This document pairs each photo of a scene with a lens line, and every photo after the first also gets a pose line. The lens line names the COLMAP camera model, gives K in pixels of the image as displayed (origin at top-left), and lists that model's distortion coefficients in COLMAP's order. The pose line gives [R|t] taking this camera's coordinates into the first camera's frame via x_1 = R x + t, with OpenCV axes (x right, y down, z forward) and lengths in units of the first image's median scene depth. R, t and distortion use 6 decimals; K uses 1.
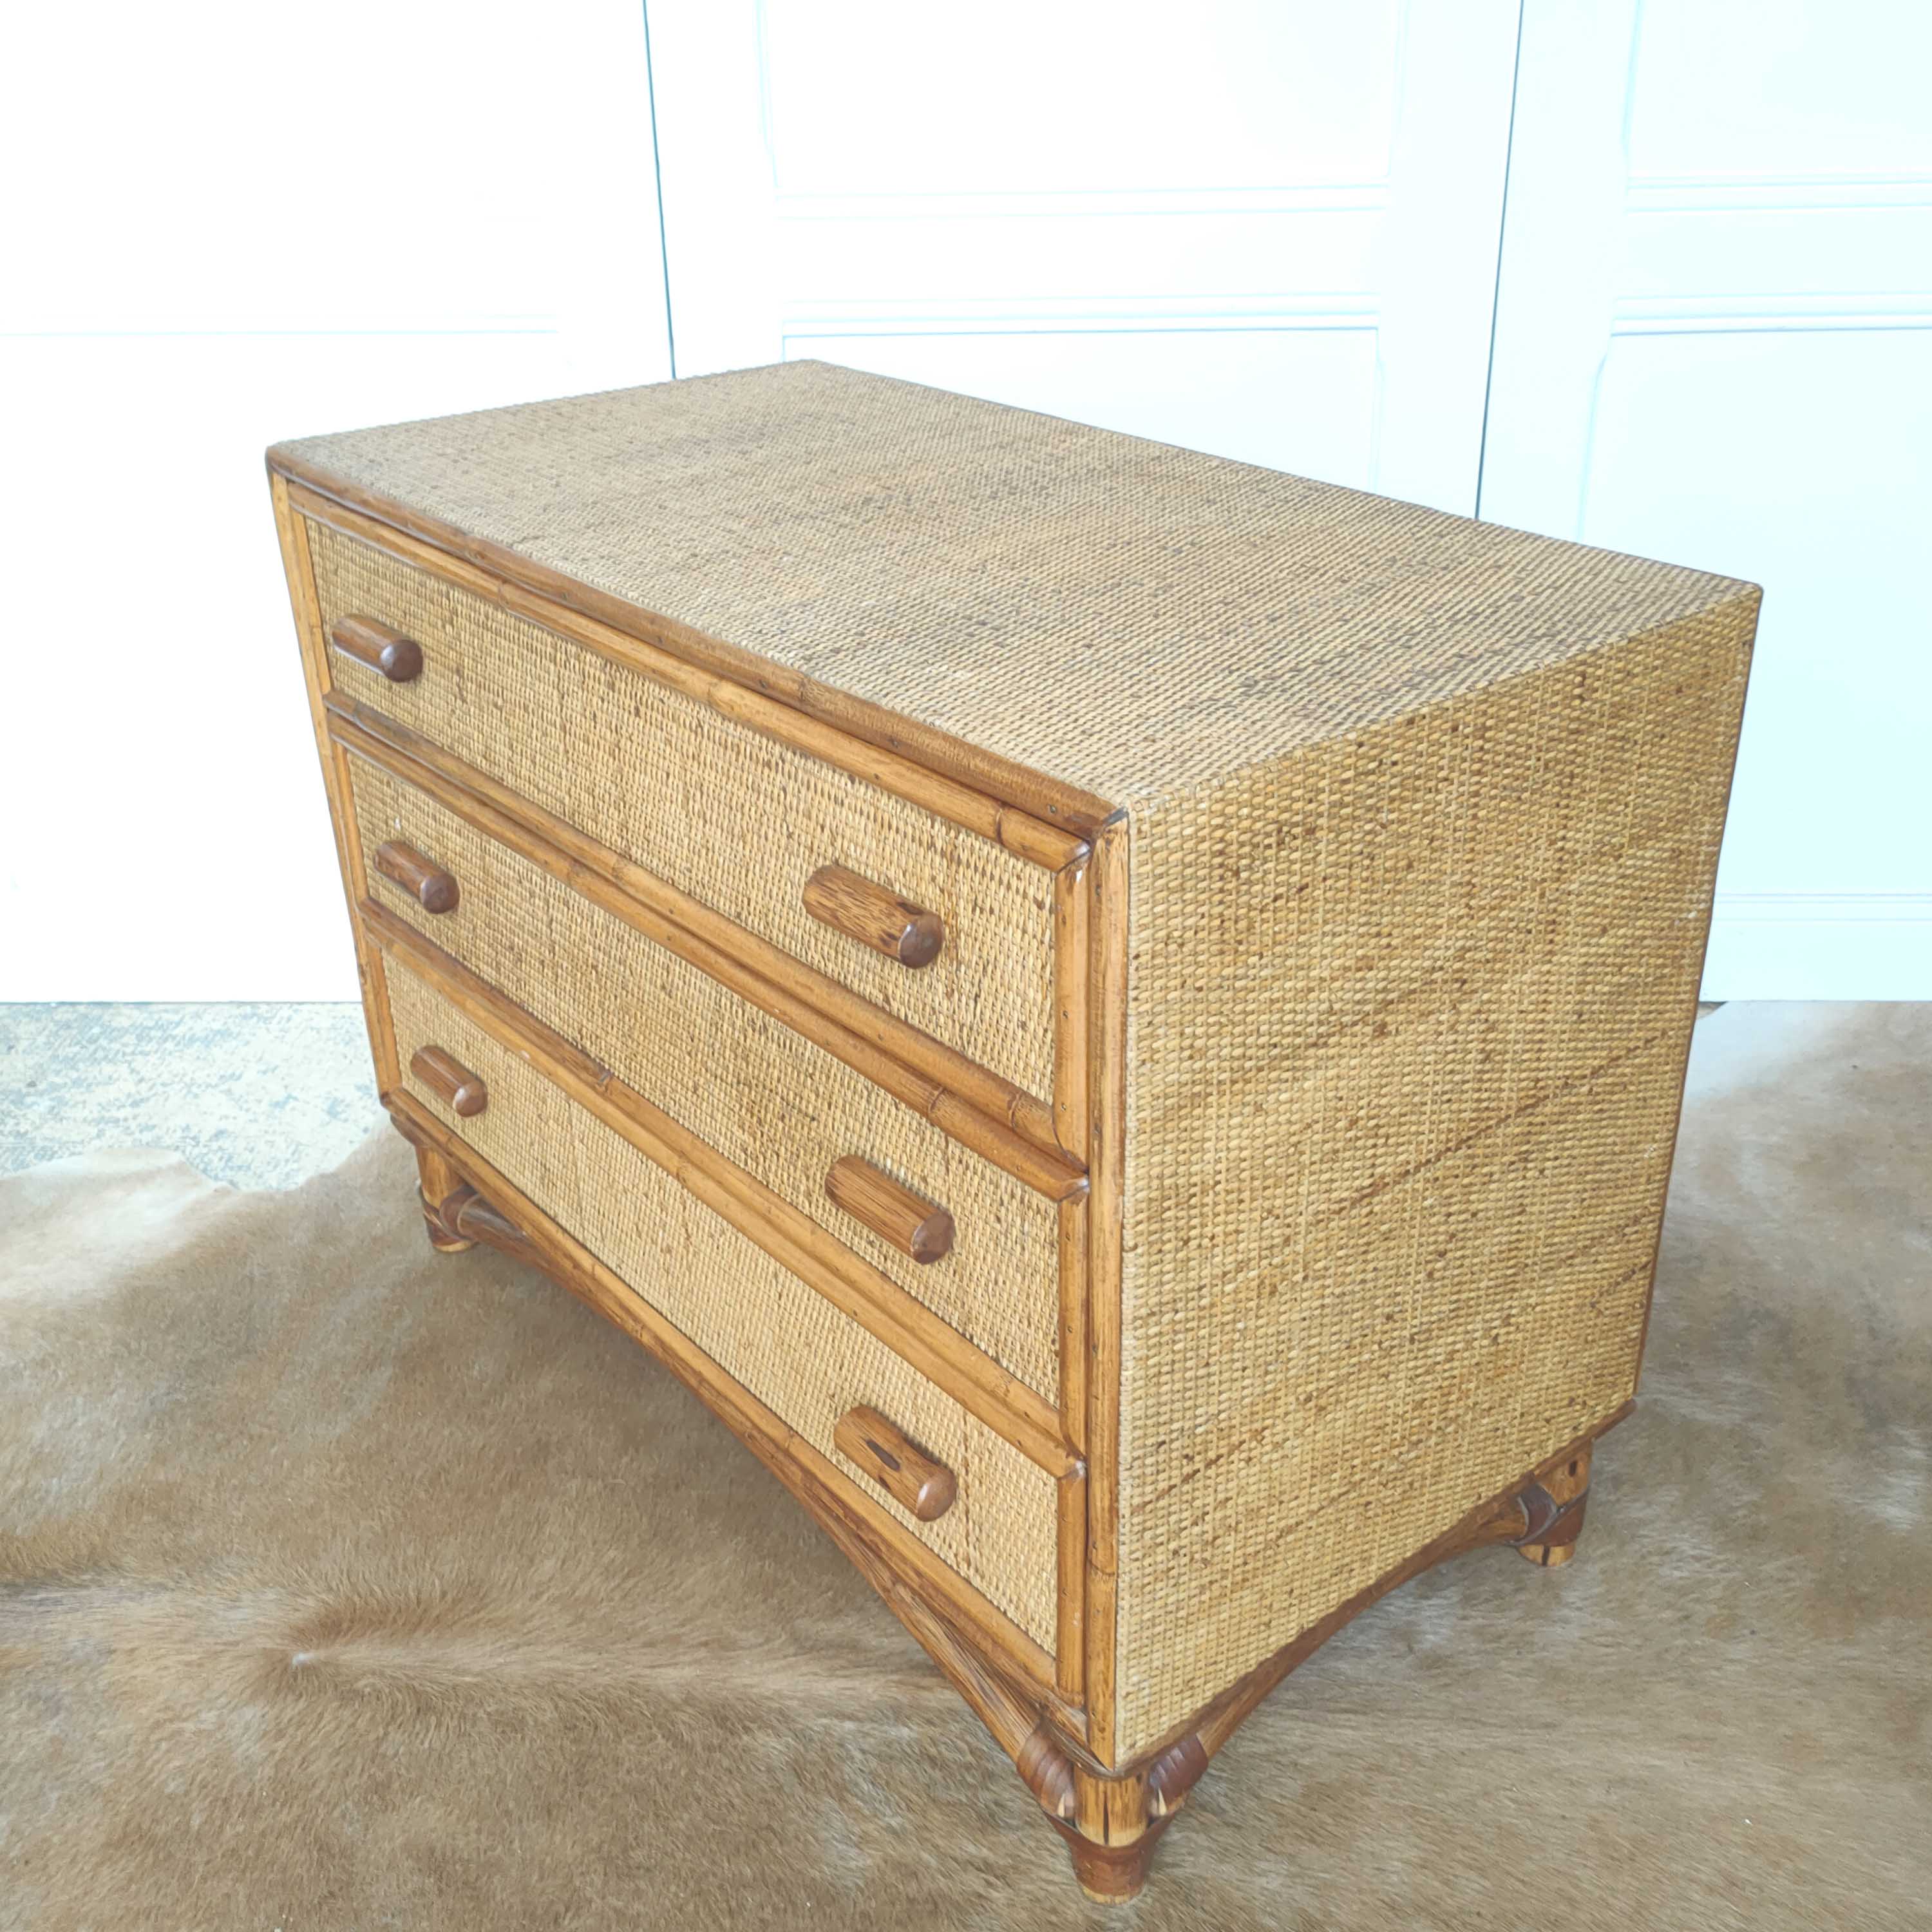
lens RADIAL K [[2039.8, 0, 966.0], [0, 2039.8, 966.0], [0, 0, 1]] dist [0.044791, -0.016780]
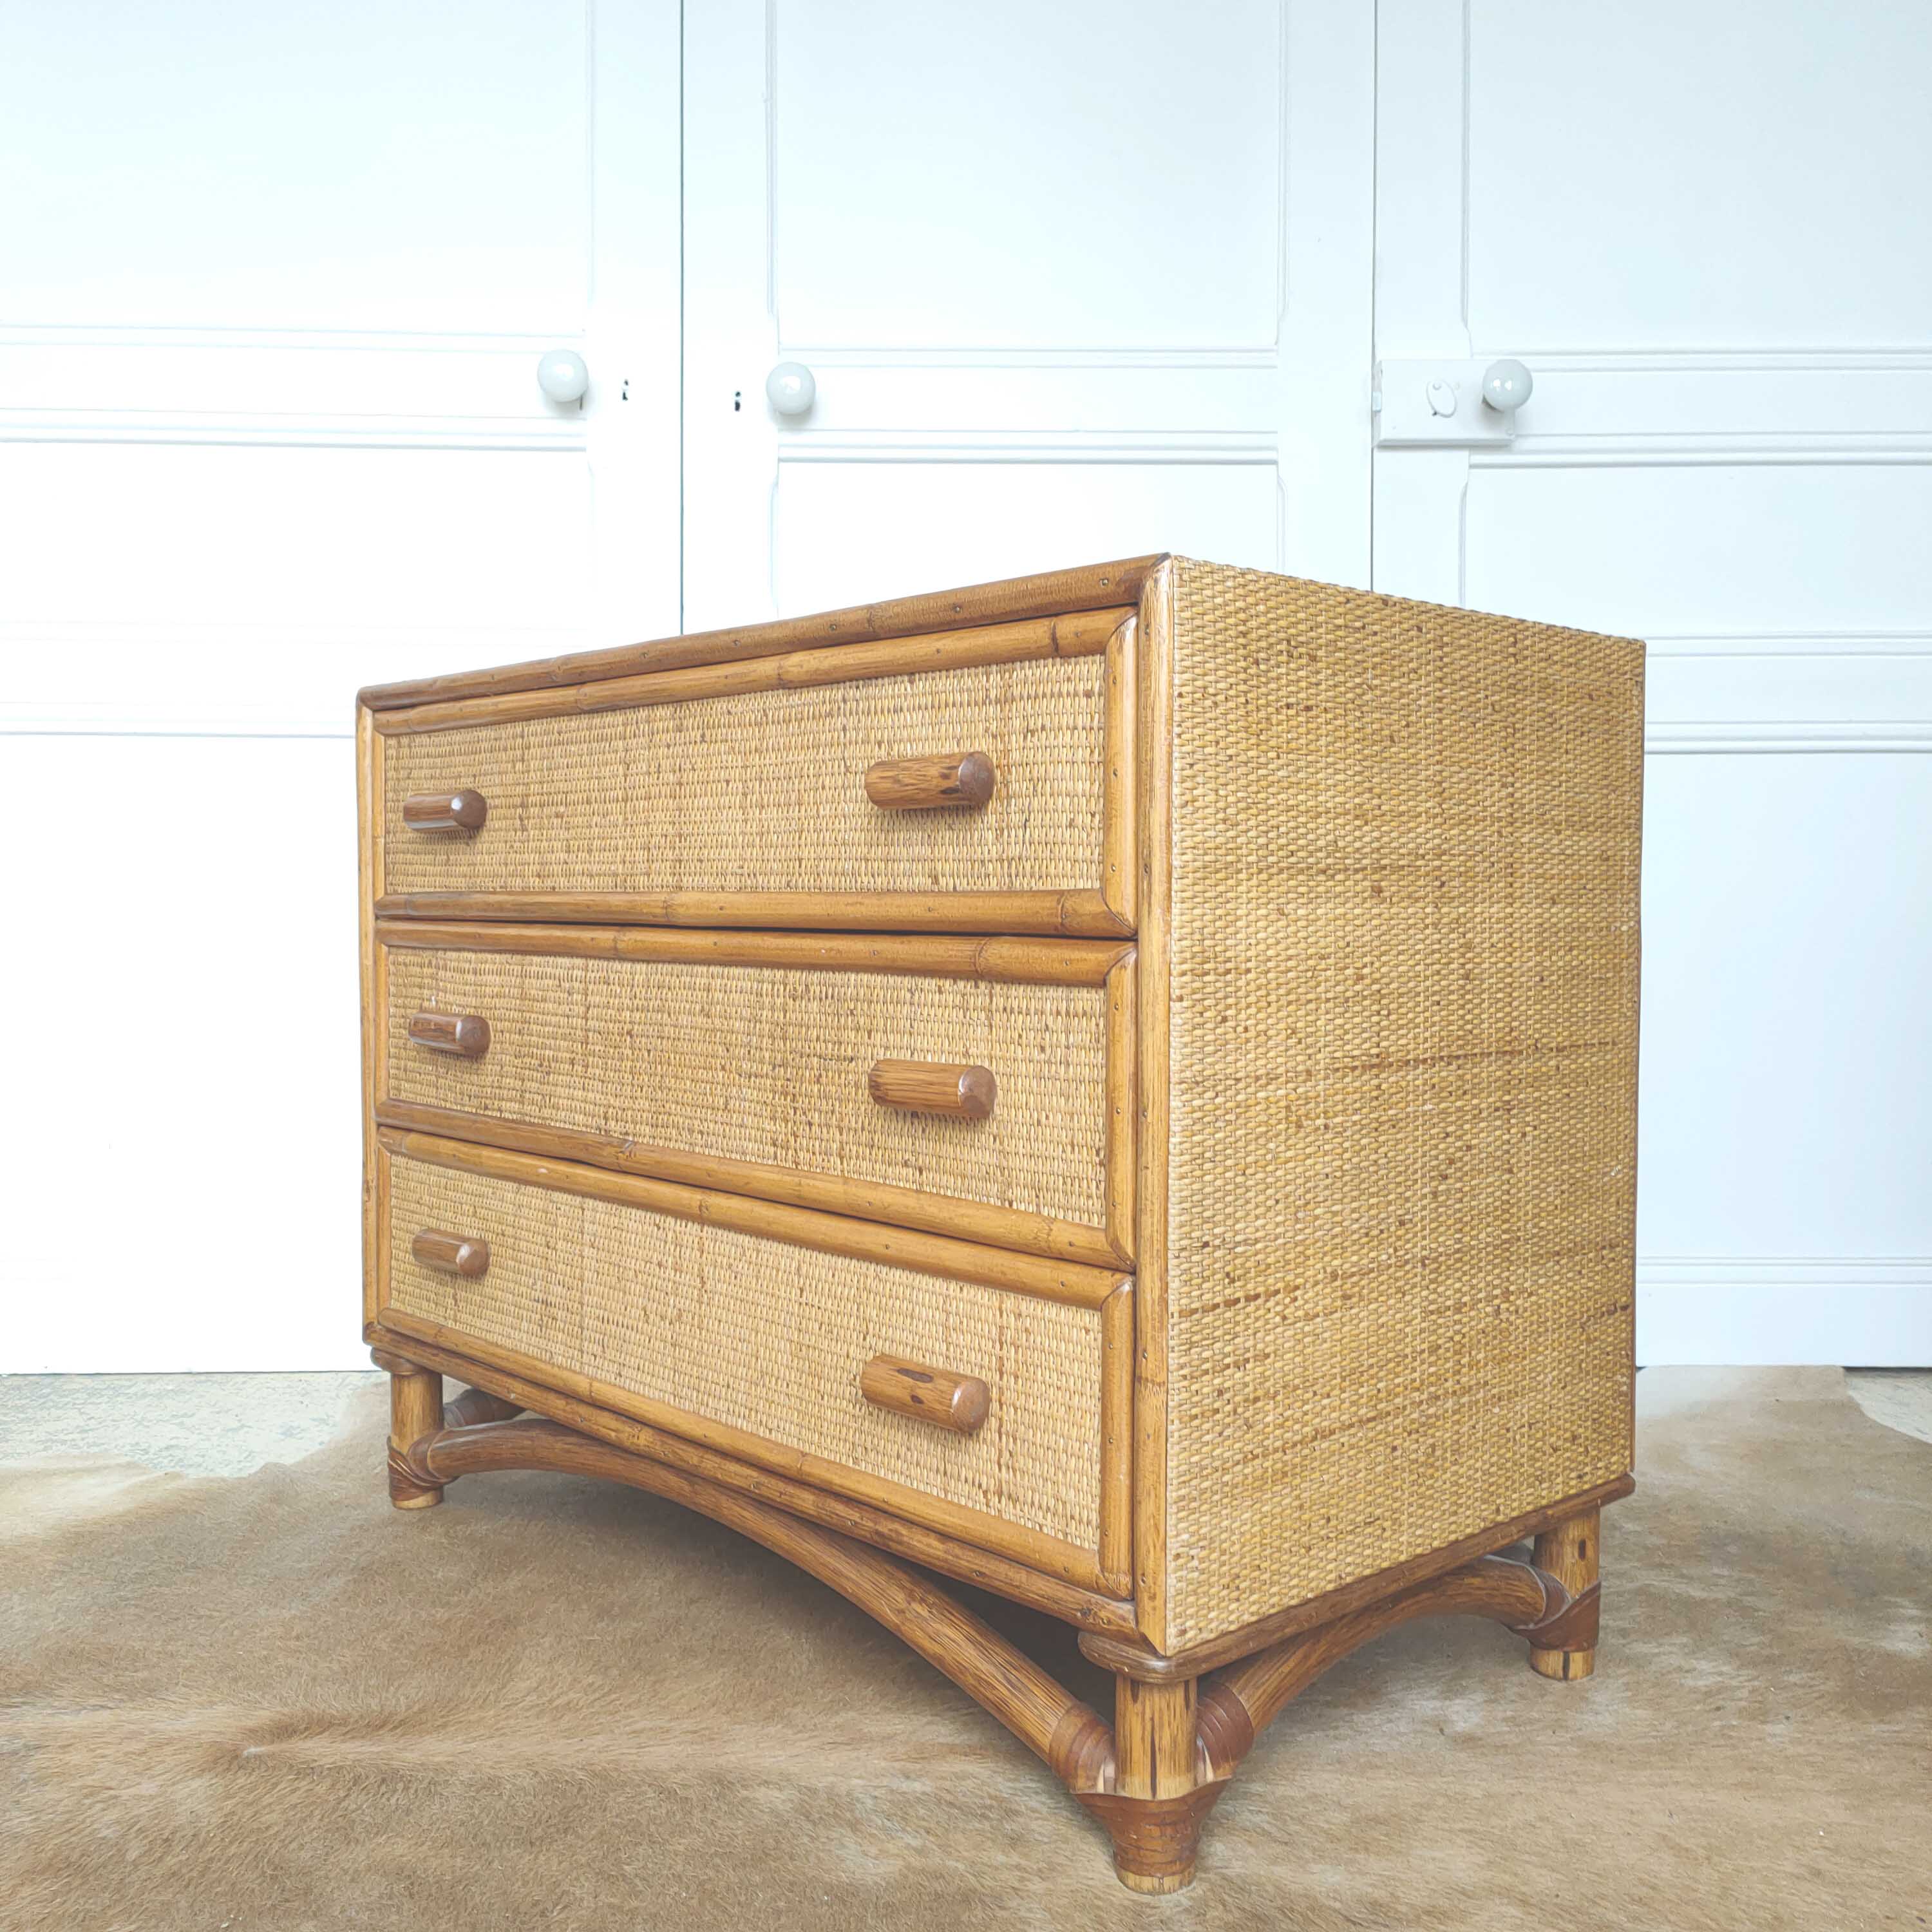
lens RADIAL K [[1960.4, 0, 966.0], [0, 1960.4, 966.0], [0, 0, 1]] dist [0.025873, -0.000534]
pose [[0.997983, 0.020370, 0.060132, -0.075530], [0.006505, 0.909339, -0.416005, 0.444166], [-0.063155, 0.415557, 0.907372, 0.041772]]
